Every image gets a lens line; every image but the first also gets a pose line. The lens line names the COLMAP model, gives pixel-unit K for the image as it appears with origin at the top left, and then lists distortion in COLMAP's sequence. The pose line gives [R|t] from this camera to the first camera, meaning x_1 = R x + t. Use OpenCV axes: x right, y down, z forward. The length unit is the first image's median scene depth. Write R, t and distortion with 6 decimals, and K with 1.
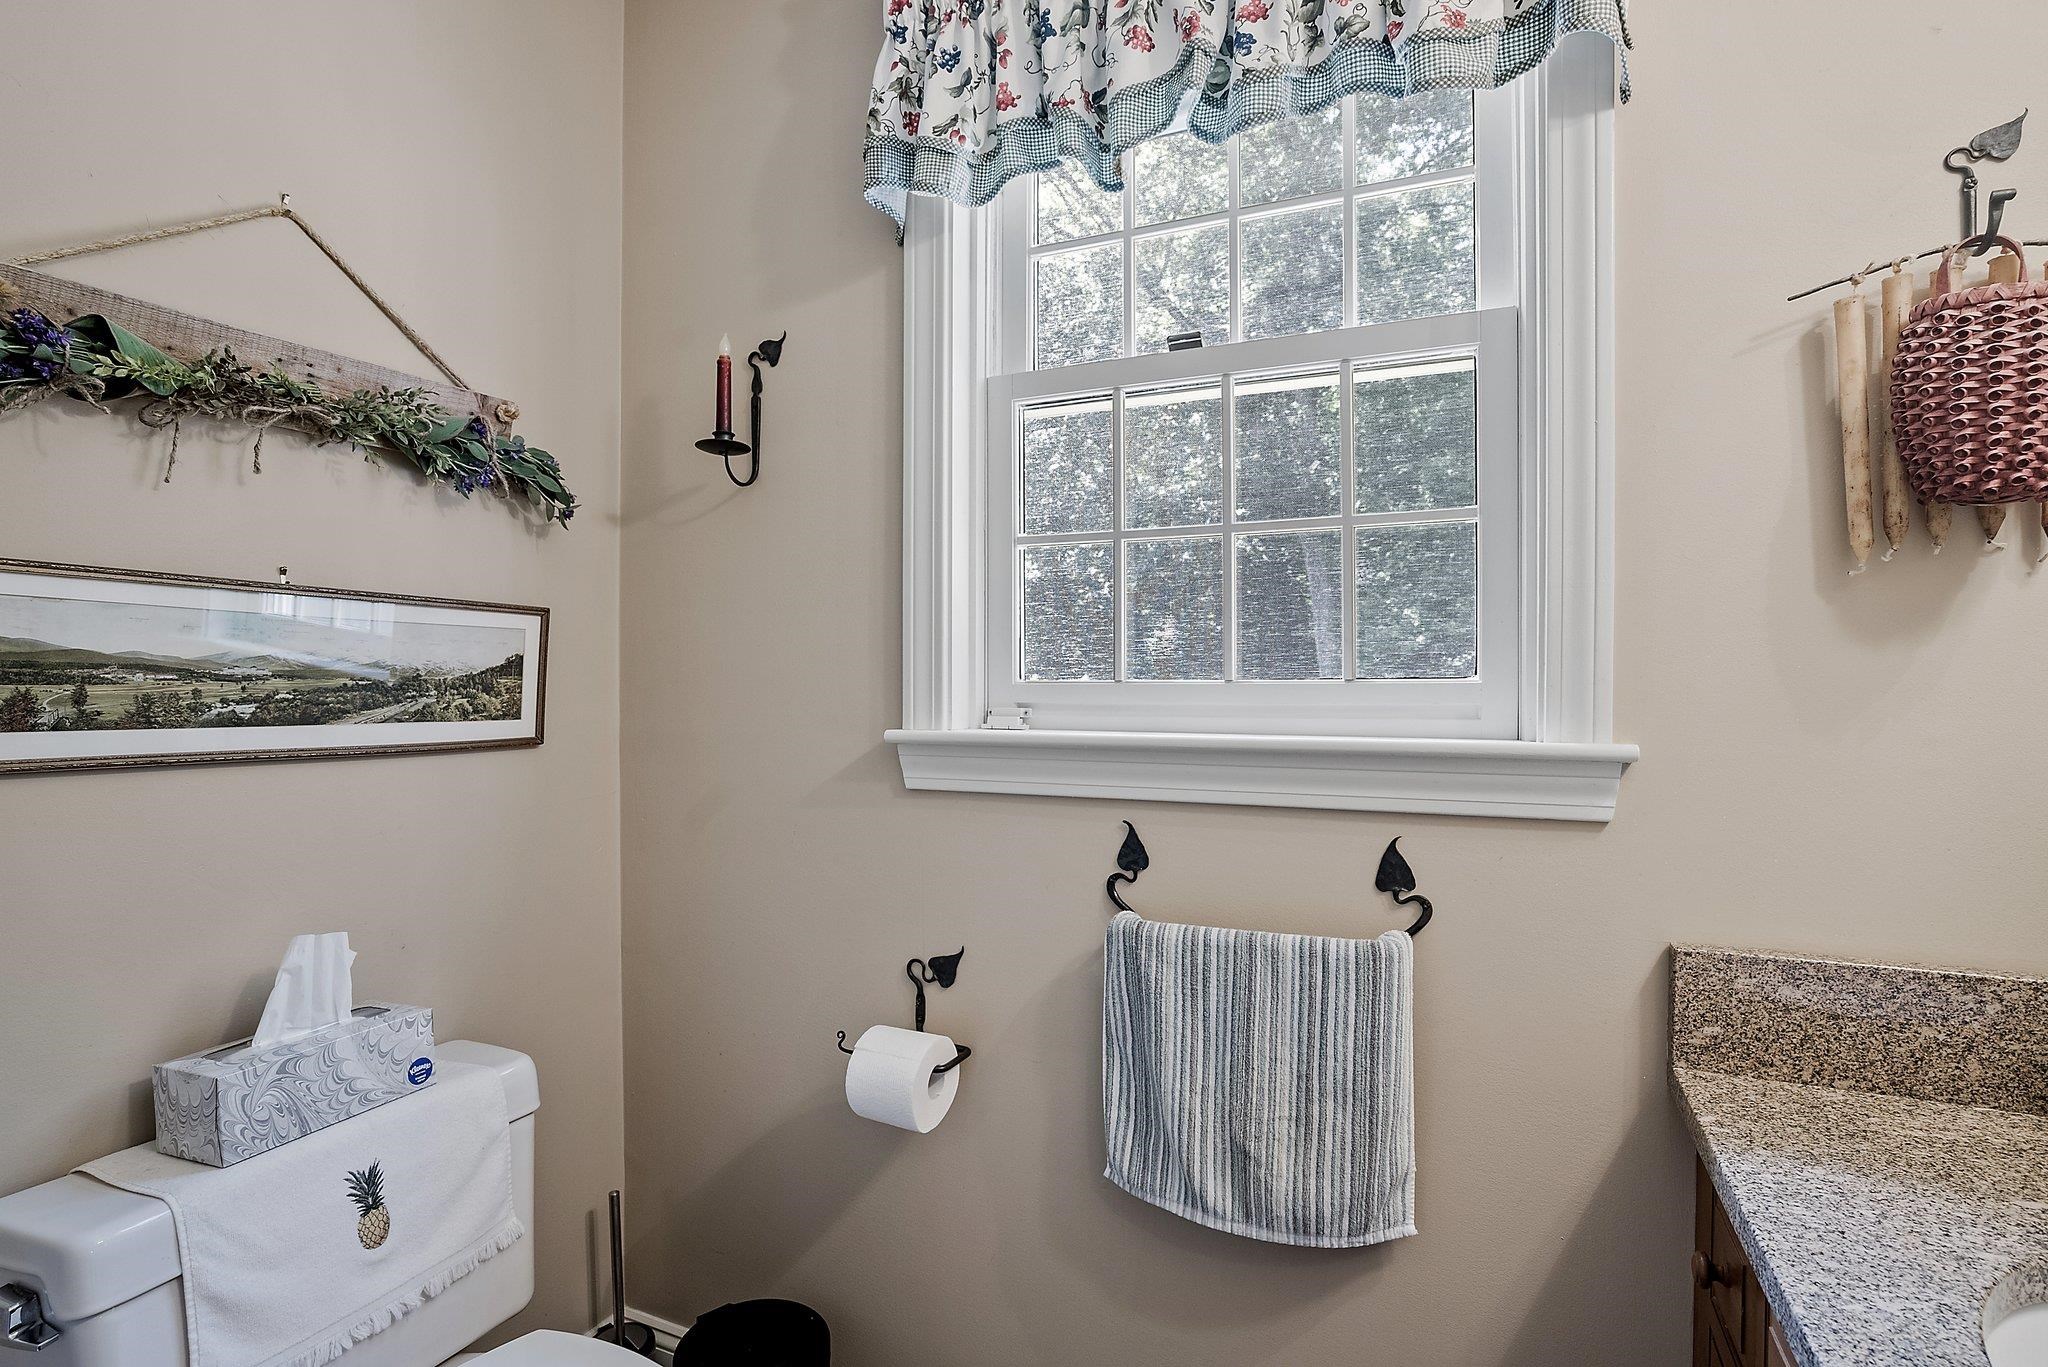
lens RADIAL K [[1000.6, 0, 1061.2], [0, 1000.6, 682.5], [0, 0, 1]] dist [-0.044344, 0.025999]
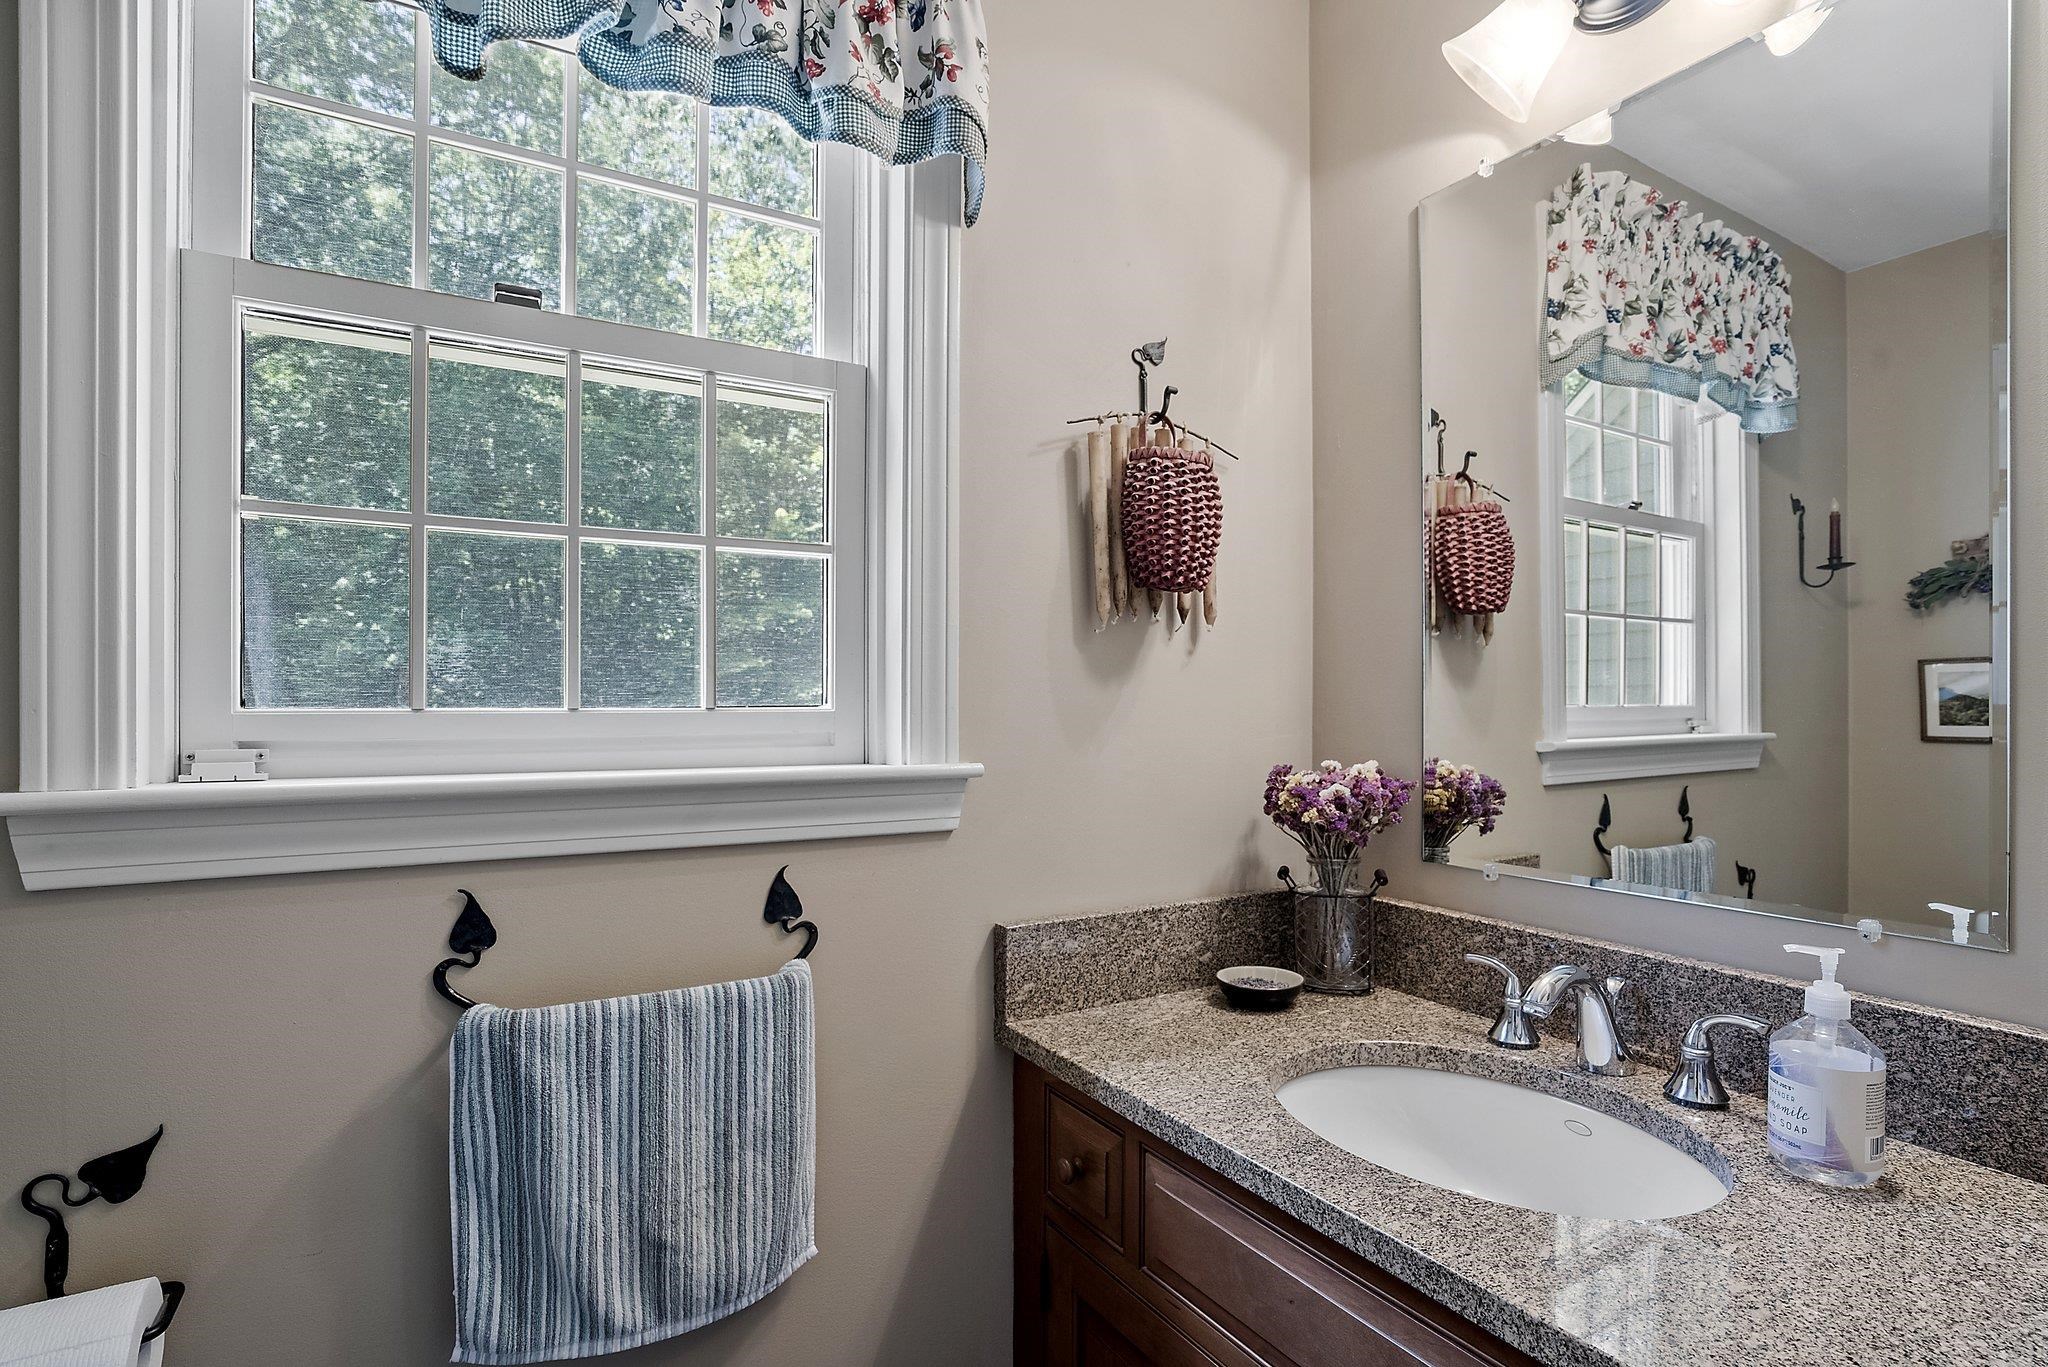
lens RADIAL K [[999.7, 0, 1023.4], [0, 999.7, 697.1], [0, 0, 1]] dist [-0.041996, 0.021937]
pose [[0.595780, 0.007600, 0.803112, -0.329775], [-0.000352, 0.999958, -0.009202, -0.004970], [-0.803148, 0.005199, 0.595758, 0.215457]]
